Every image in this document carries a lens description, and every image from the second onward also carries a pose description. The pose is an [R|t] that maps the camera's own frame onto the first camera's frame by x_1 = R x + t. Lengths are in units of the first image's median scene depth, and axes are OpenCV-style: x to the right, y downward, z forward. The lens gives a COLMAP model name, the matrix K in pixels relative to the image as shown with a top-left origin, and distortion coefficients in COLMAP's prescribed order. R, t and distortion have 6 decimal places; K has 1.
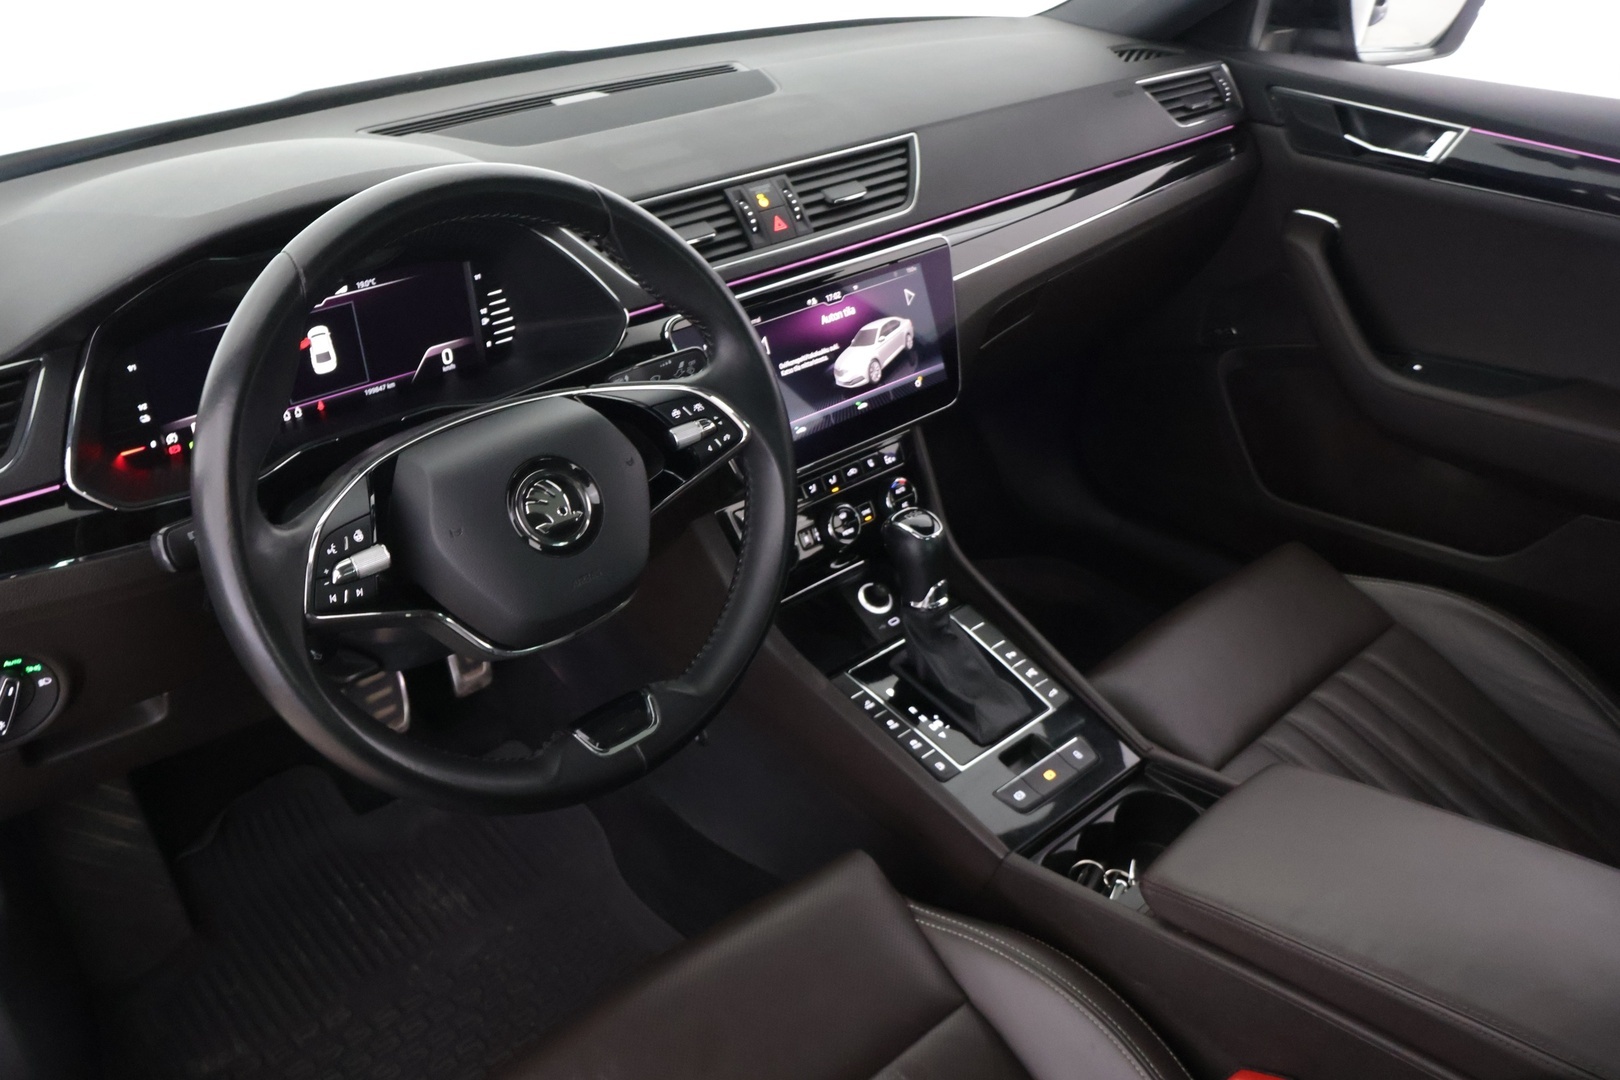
lens RADIAL K [[1359.5, 0, 809.7], [0, 1359.5, 539.6], [0, 0, 1]] dist [-0.008413, 0.014366]
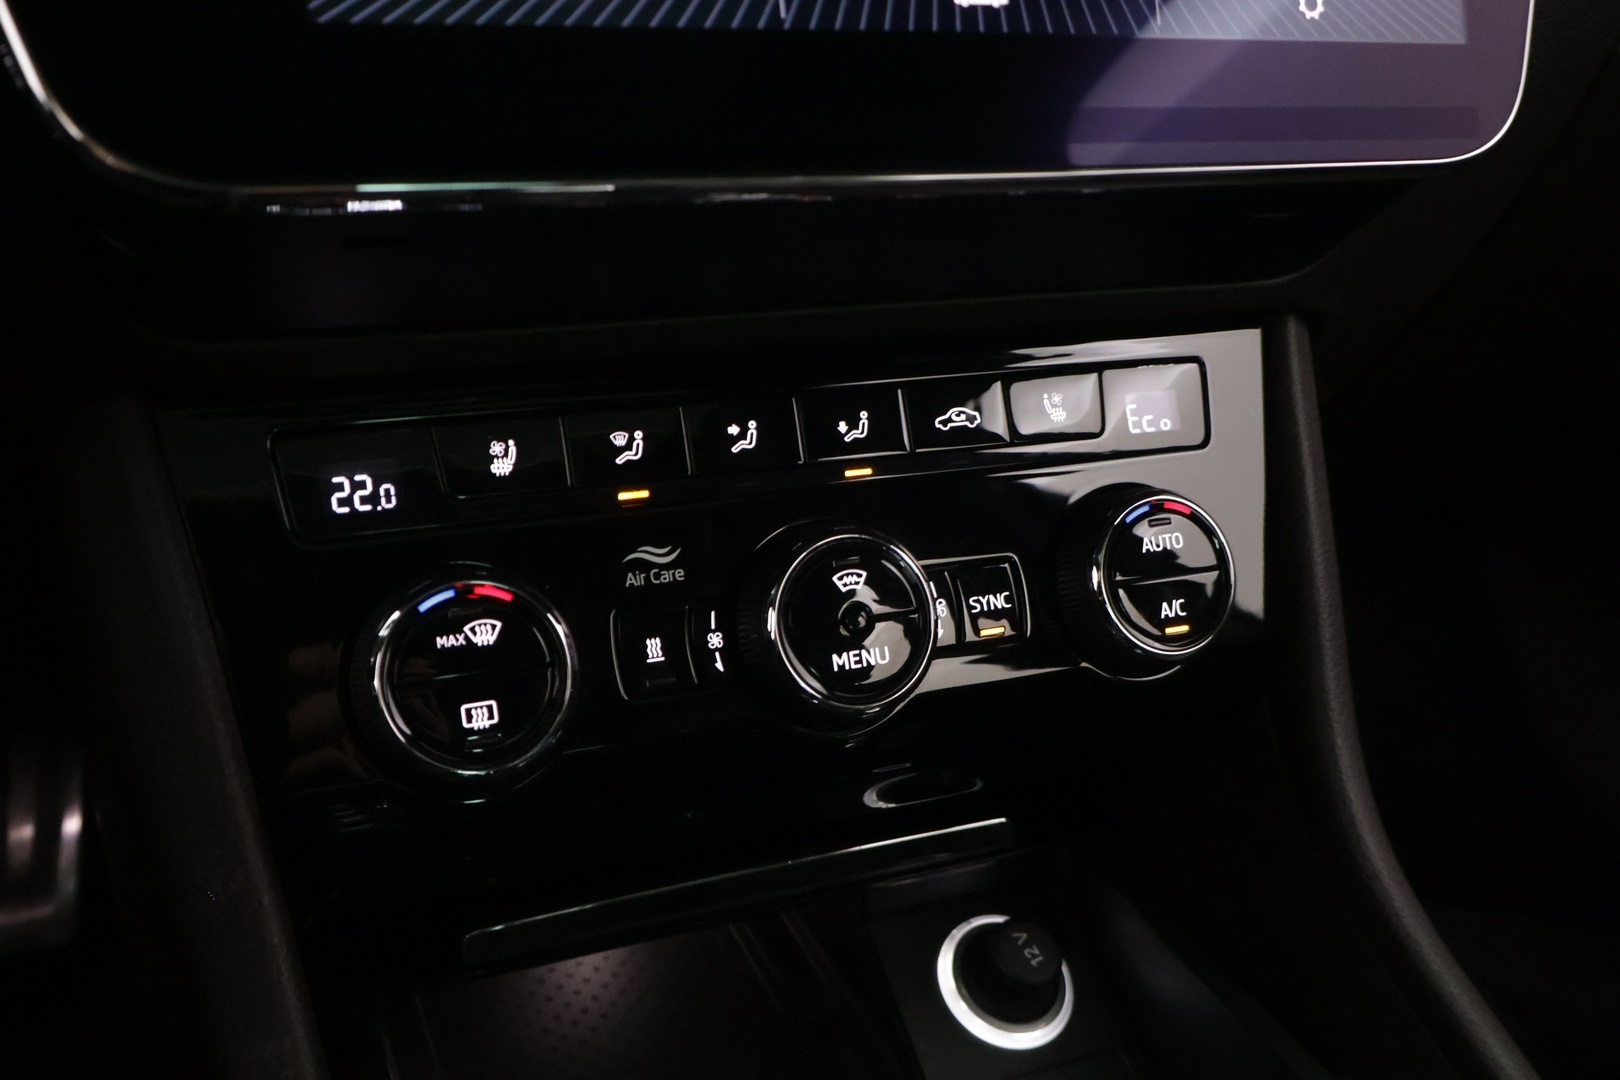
lens RADIAL K [[1607.7, 0, 825.6], [0, 1607.7, 529.5], [0, 0, 1]] dist [0.007561, 0.000000]
pose [[0.949770, 0.164556, -0.266191, 0.096742], [-0.204282, 0.970374, -0.129007, 0.009163], [0.237076, 0.176905, 0.955248, 0.832648]]
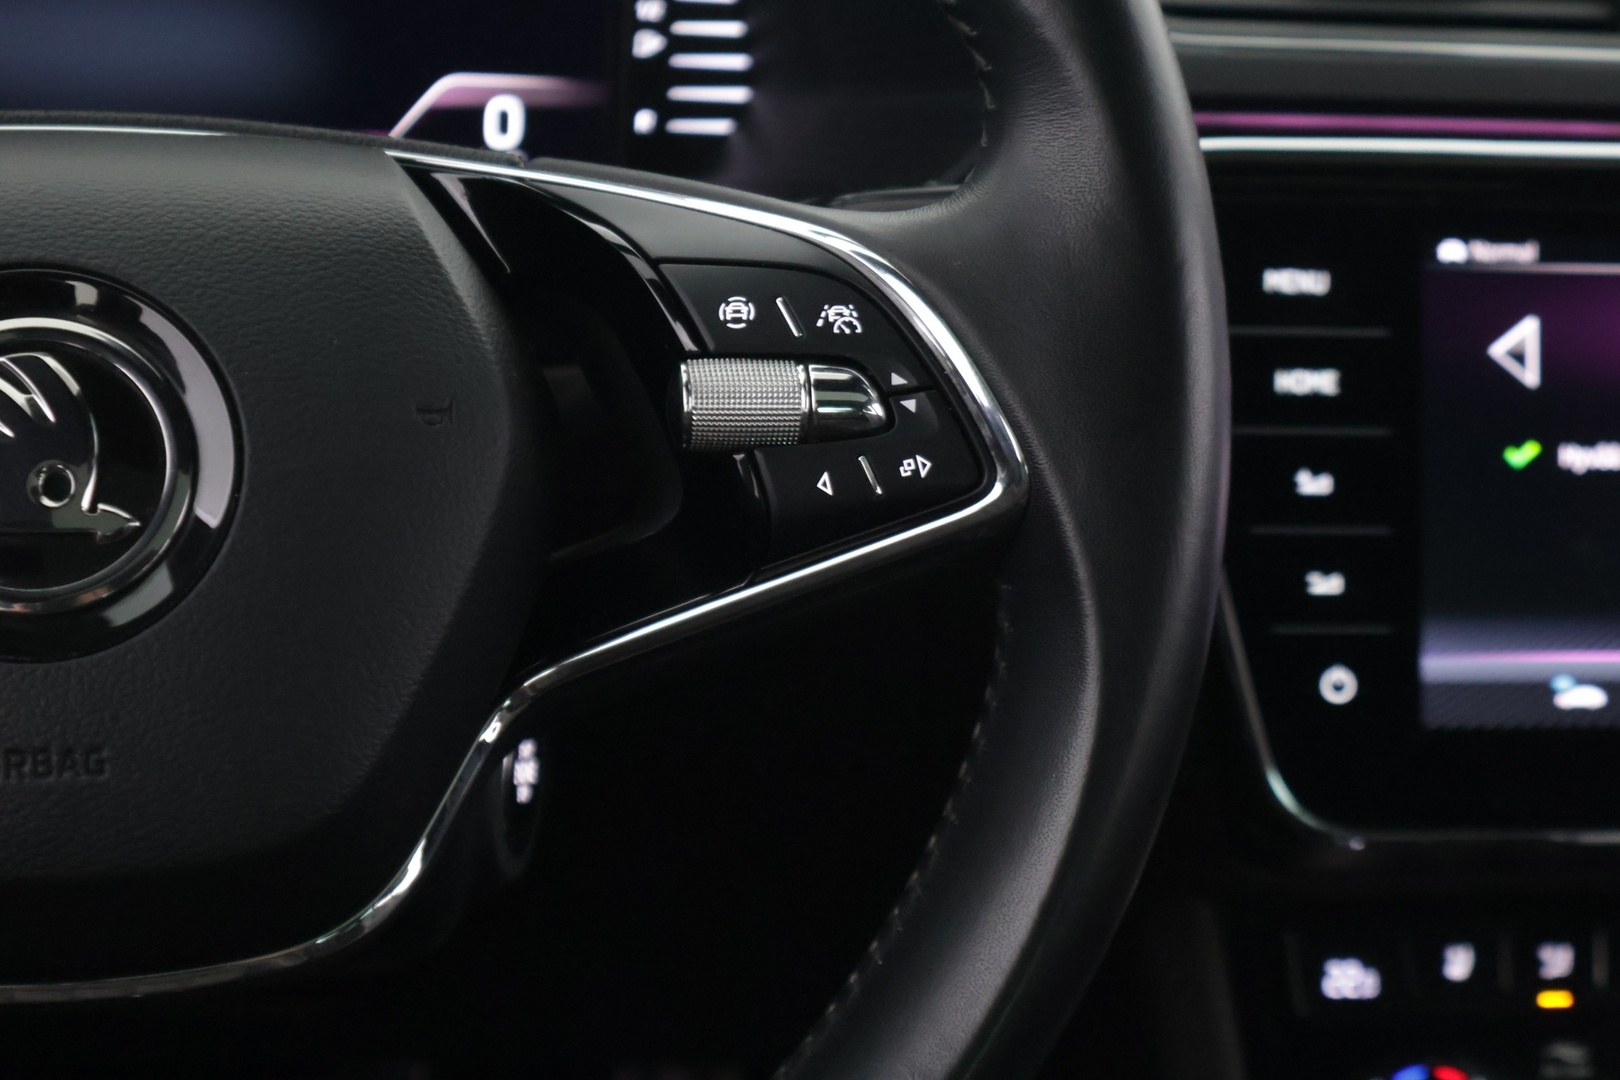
lens RADIAL K [[3263.6, 0, 816.9], [0, 3263.6, 532.9], [0, 0, 1]] dist [0.031680, 0.000000]
pose [[0.838882, 0.255312, -0.480721, 0.168679], [-0.335964, 0.937732, -0.088241, -0.005003], [0.428259, 0.235528, 0.872422, 0.384776]]
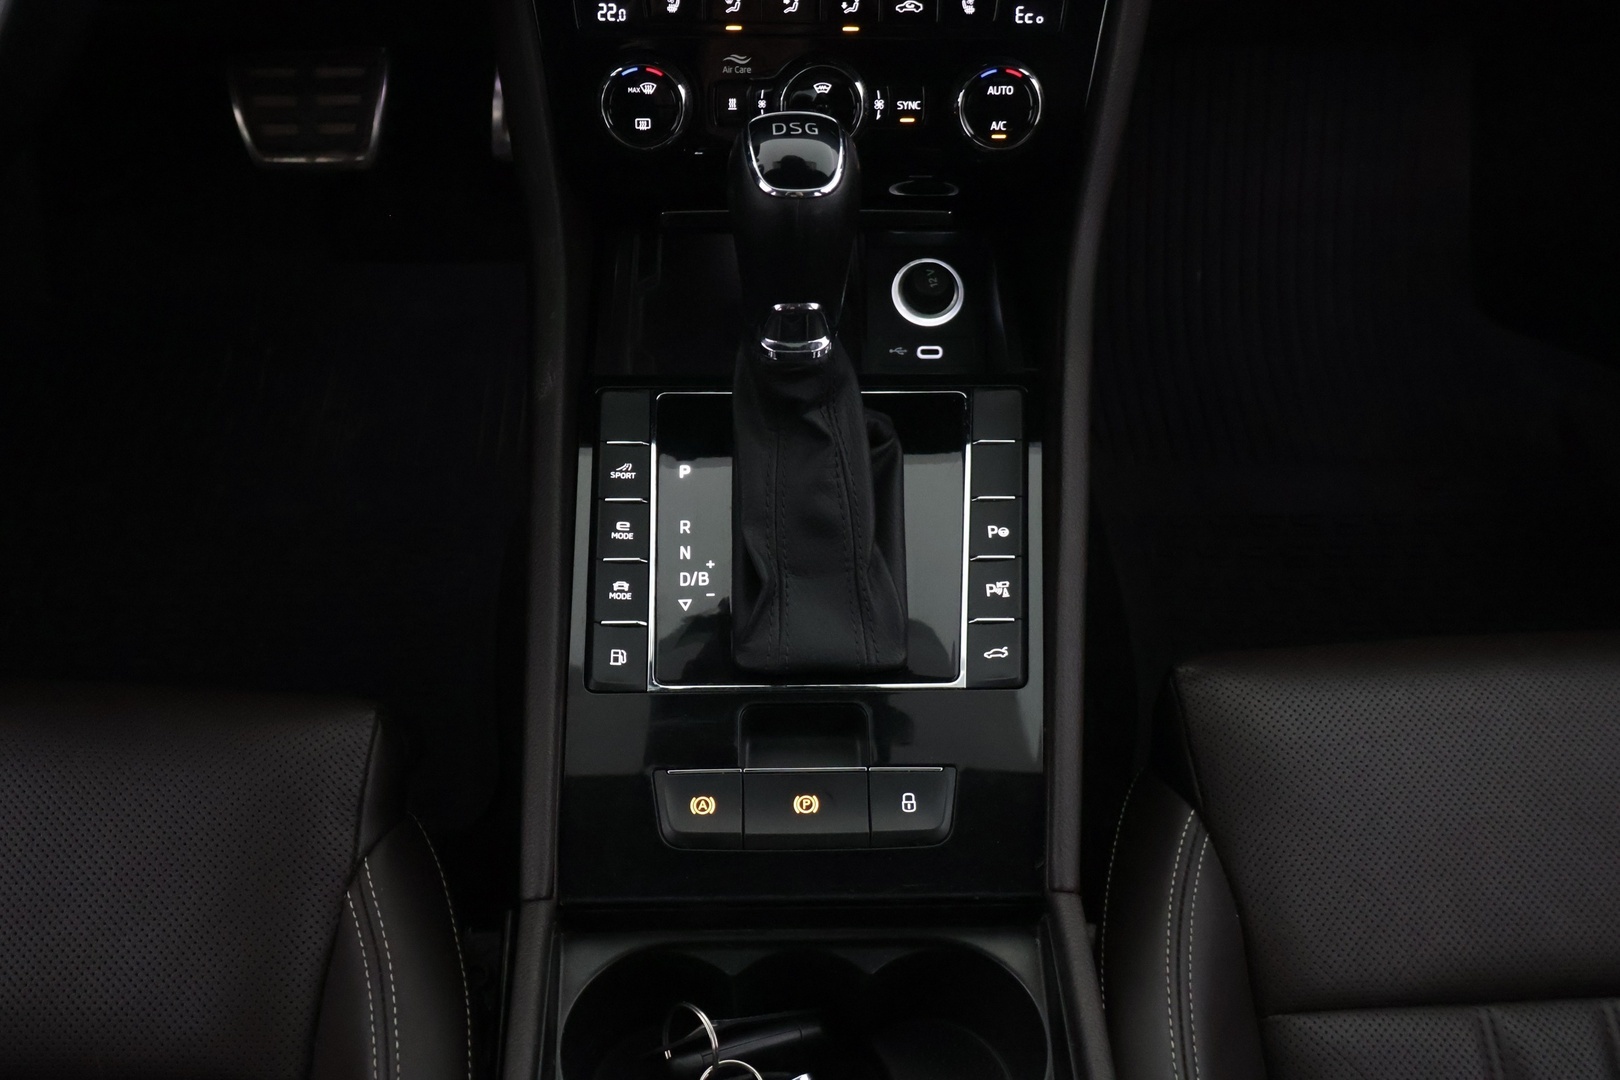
lens RADIAL K [[1607.7, 0, 800.9], [0, 1607.7, 530.1], [0, 0, 1]] dist [0.007561, 0.000000]
pose [[0.756271, 0.499814, -0.422185, 0.355498], [-0.350770, 0.854458, 0.383226, -0.105231], [0.552281, -0.141733, 0.821521, 0.586297]]
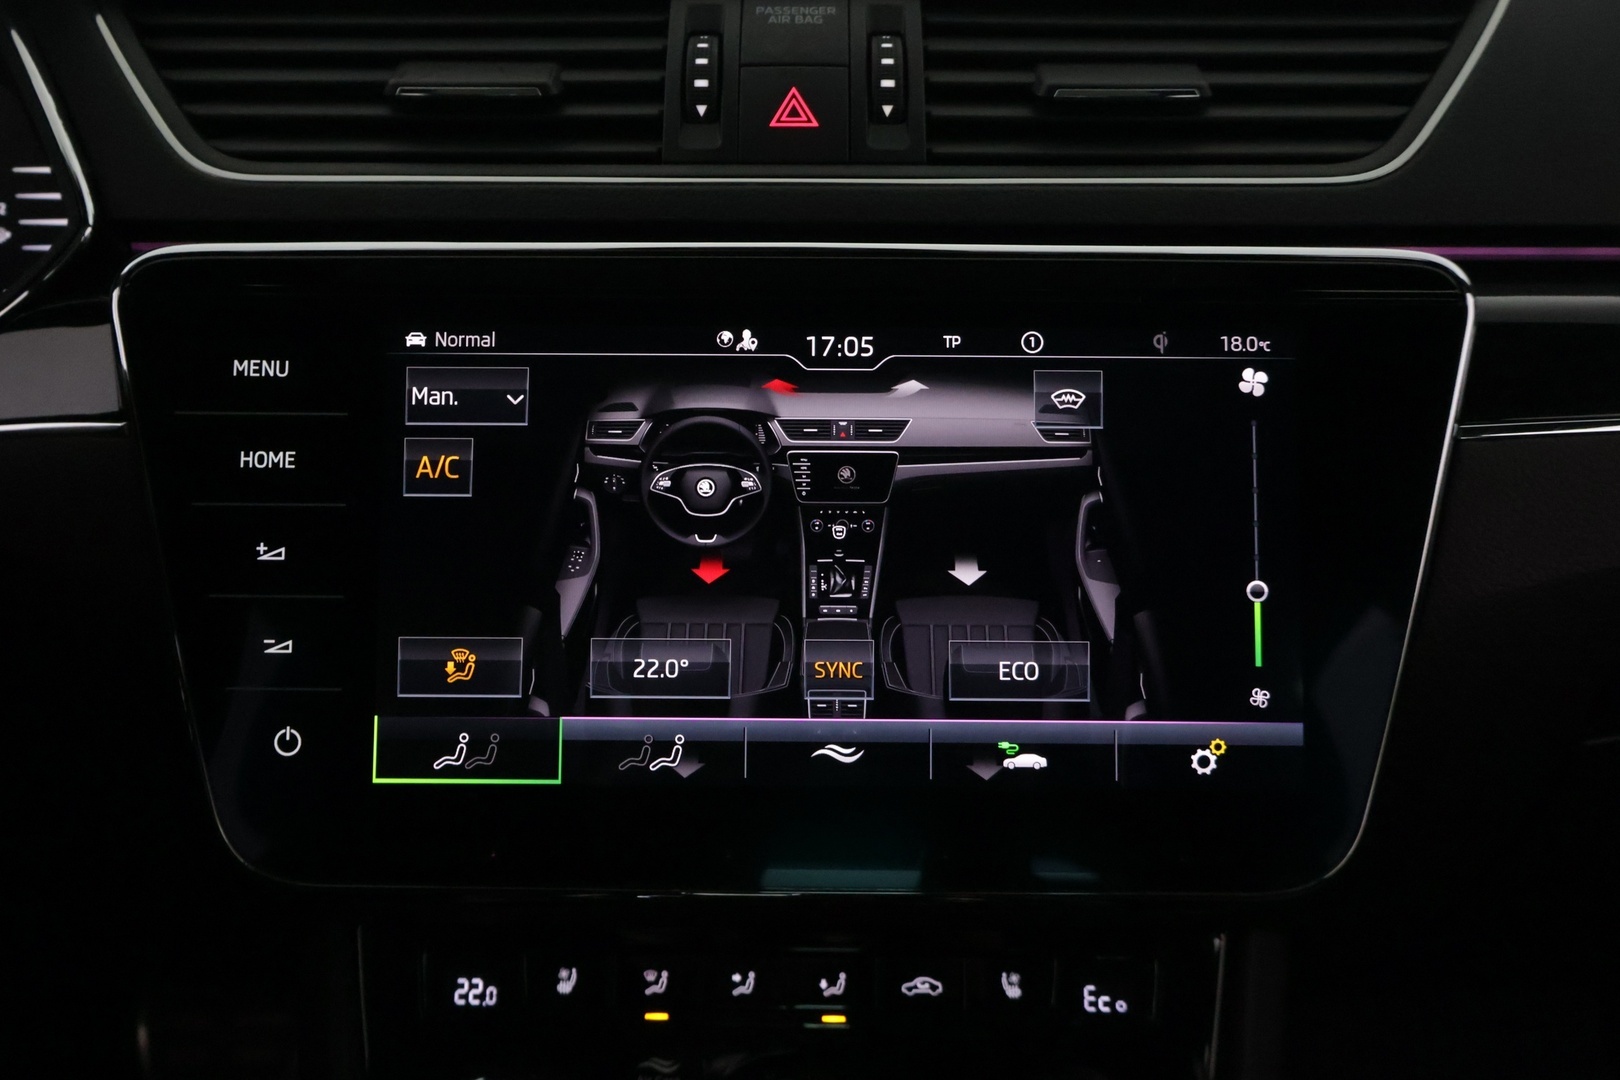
lens RADIAL K [[1359.5, 0, 801.7], [0, 1359.5, 545.8], [0, 0, 1]] dist [-0.008413, 0.014366]
pose [[0.733947, 0.213546, -0.644764, 0.206387], [-0.350461, 0.932225, -0.090183, -0.117091], [0.581807, 0.292155, 0.759043, 0.825565]]
